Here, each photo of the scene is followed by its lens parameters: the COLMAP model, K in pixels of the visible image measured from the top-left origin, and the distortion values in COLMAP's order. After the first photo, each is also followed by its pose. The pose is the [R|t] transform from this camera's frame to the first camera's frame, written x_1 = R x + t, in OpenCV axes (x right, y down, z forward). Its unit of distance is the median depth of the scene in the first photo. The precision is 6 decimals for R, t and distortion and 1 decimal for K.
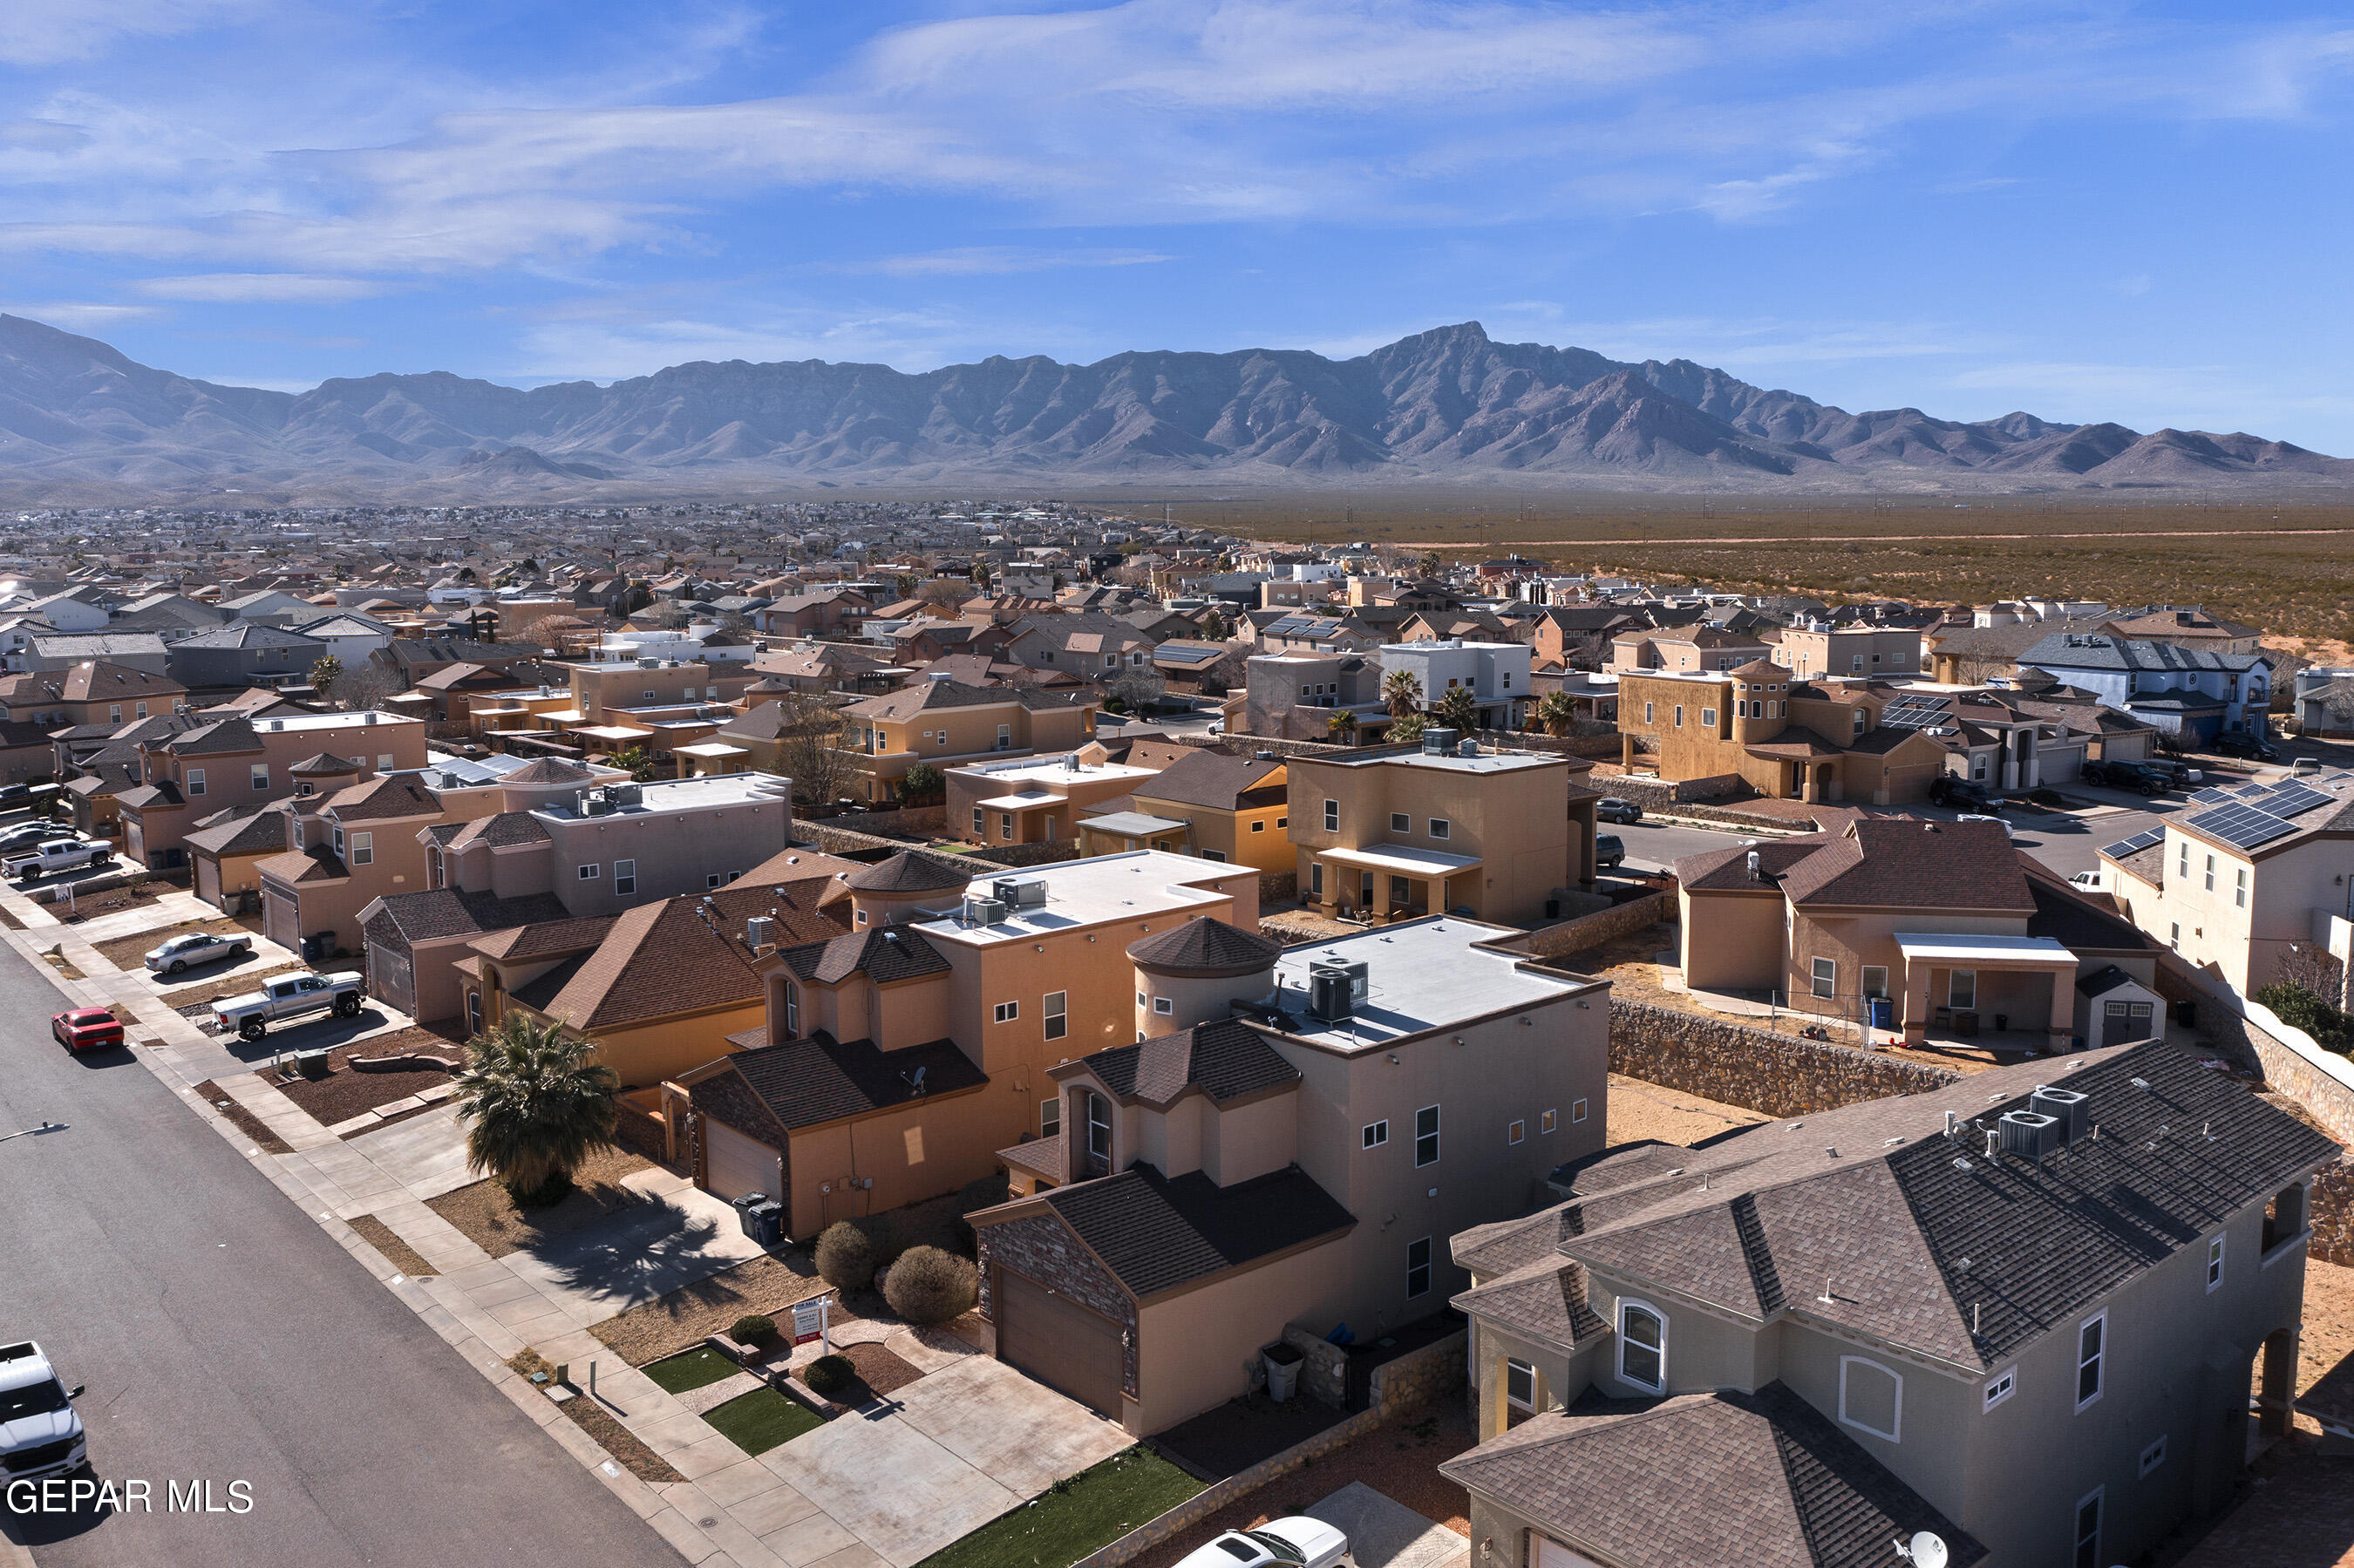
lens RADIAL K [[1845.1, 0, 1177.0], [0, 1845.1, 784.0], [0, 0, 1]] dist [0.001785, -0.002625]
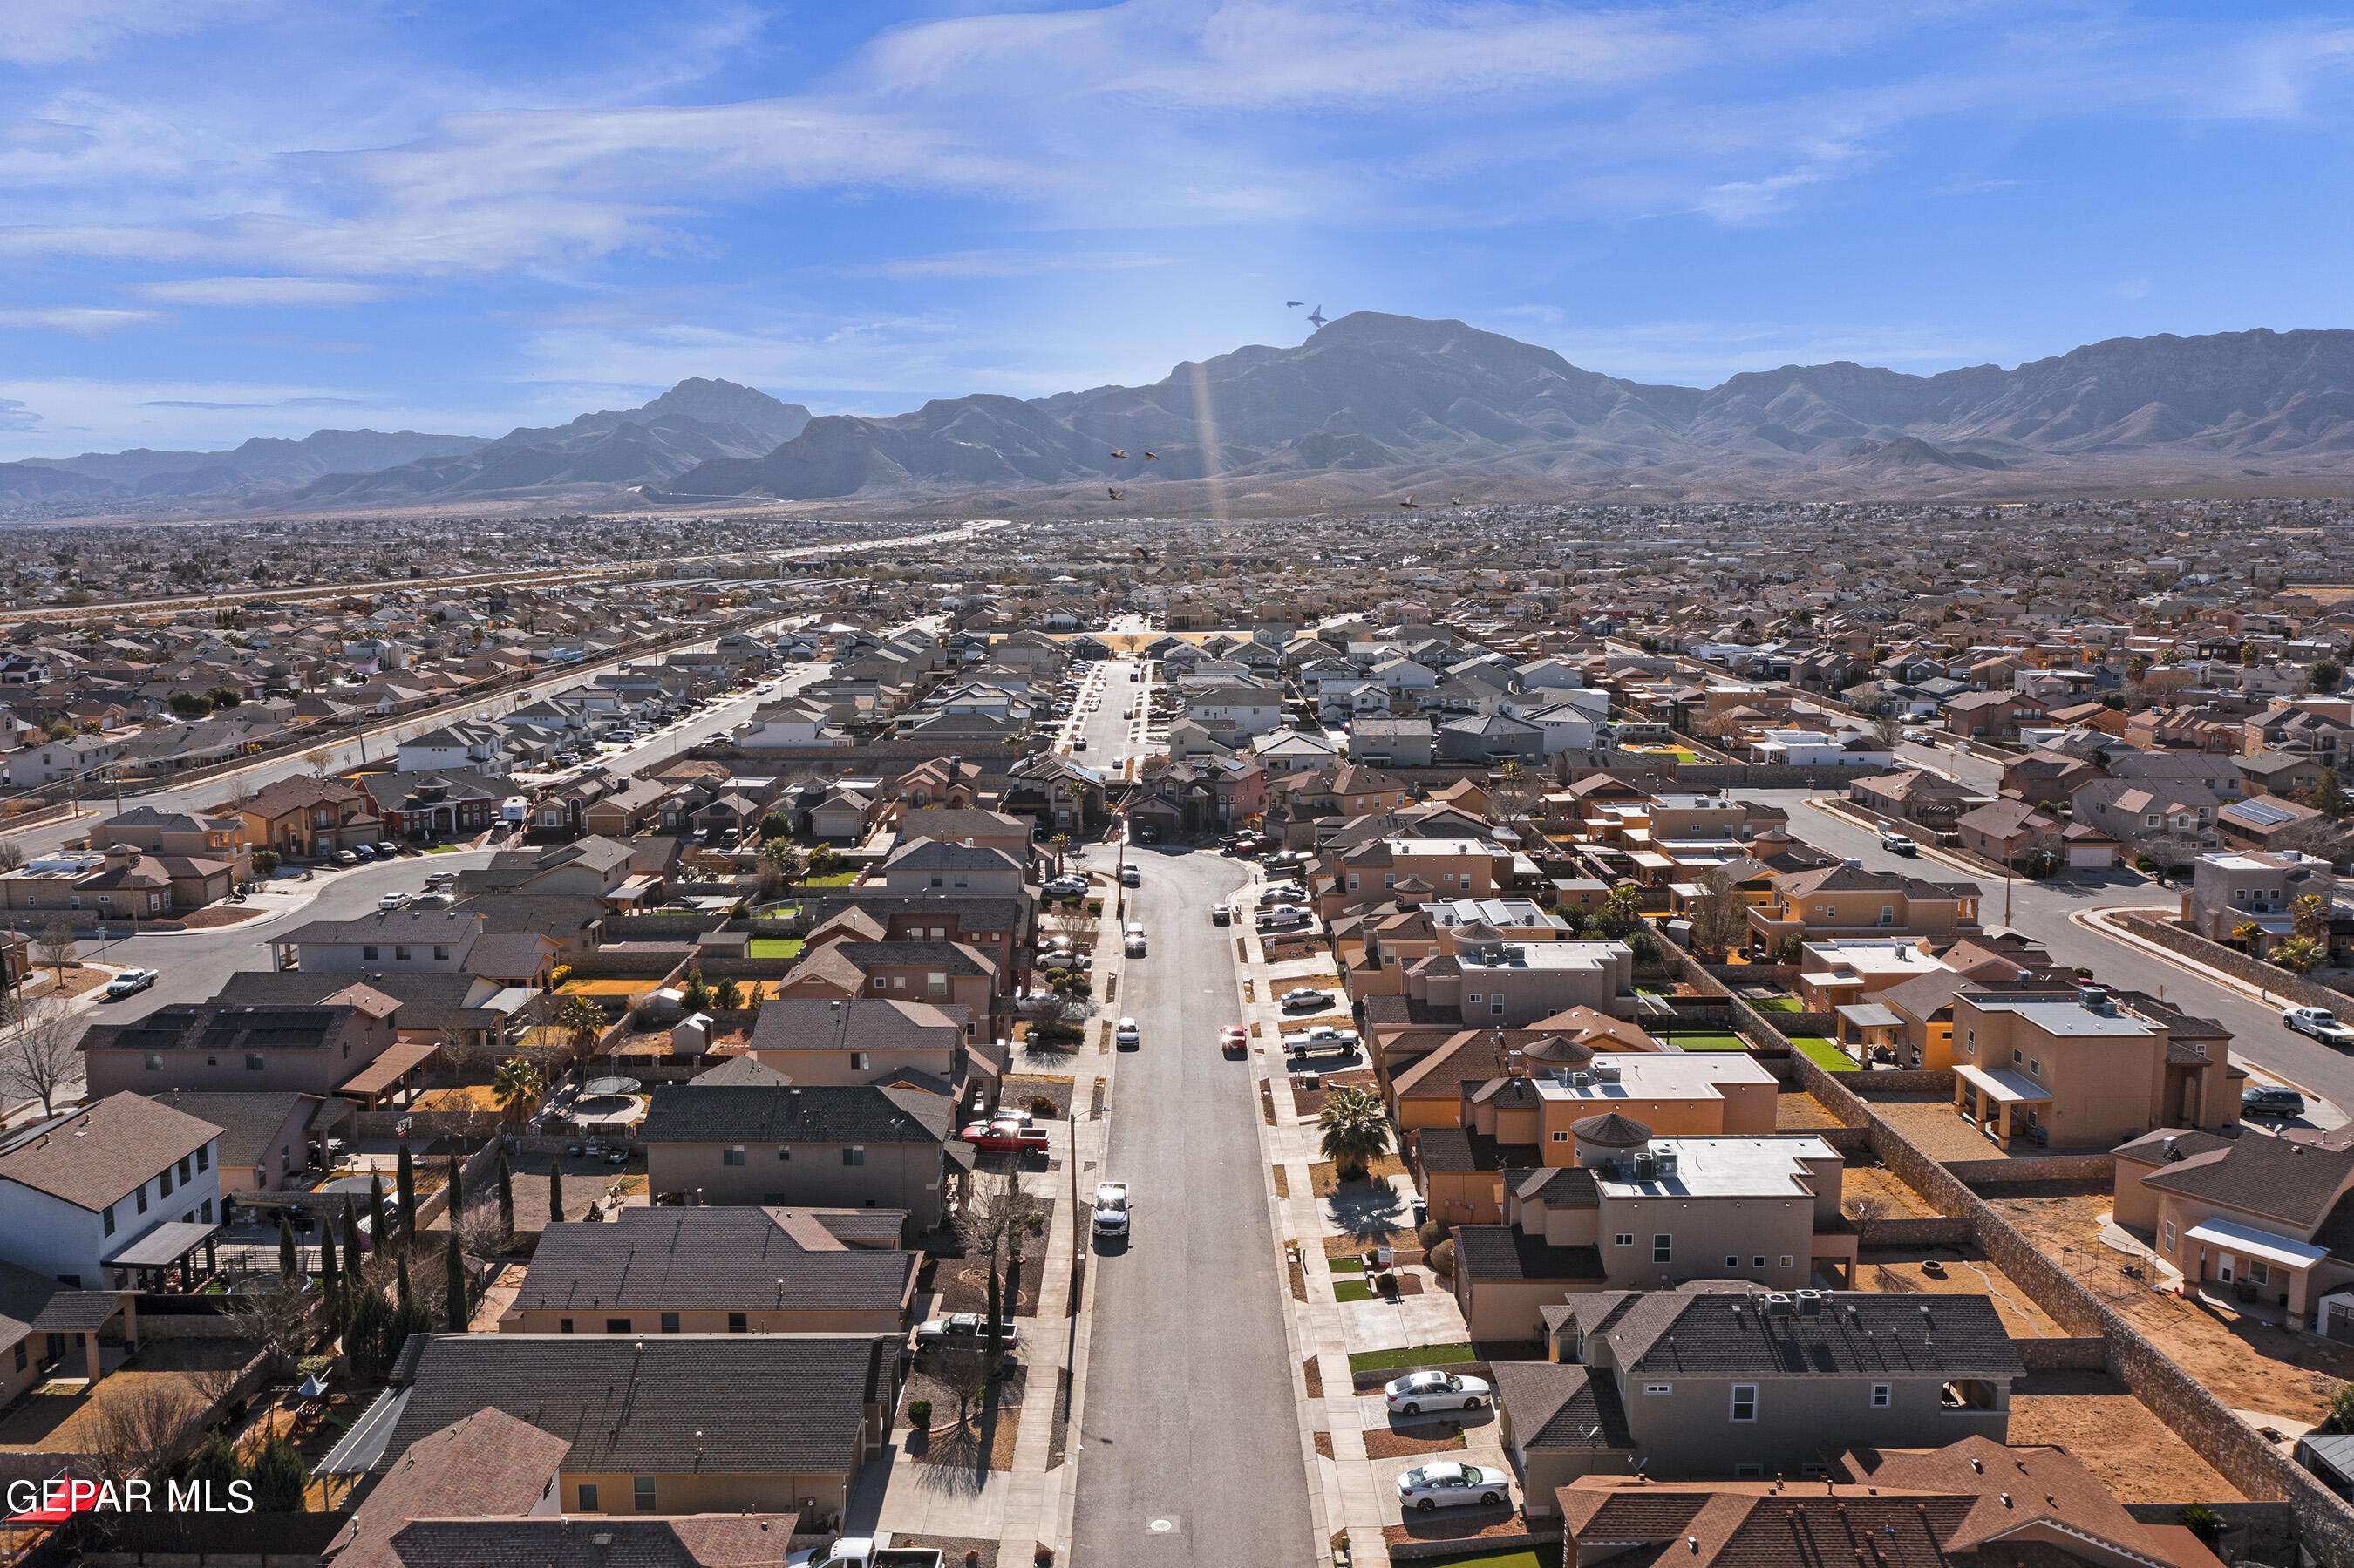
lens RADIAL K [[1845.1, 0, 1177.0], [0, 1845.1, 784.0], [0, 0, 1]] dist [0.001785, -0.002625]
pose [[0.757084, 0.097134, -0.646056, 0.685595], [-0.092819, 0.994847, 0.040804, -0.238229], [0.646690, 0.029074, 0.762199, -0.607756]]
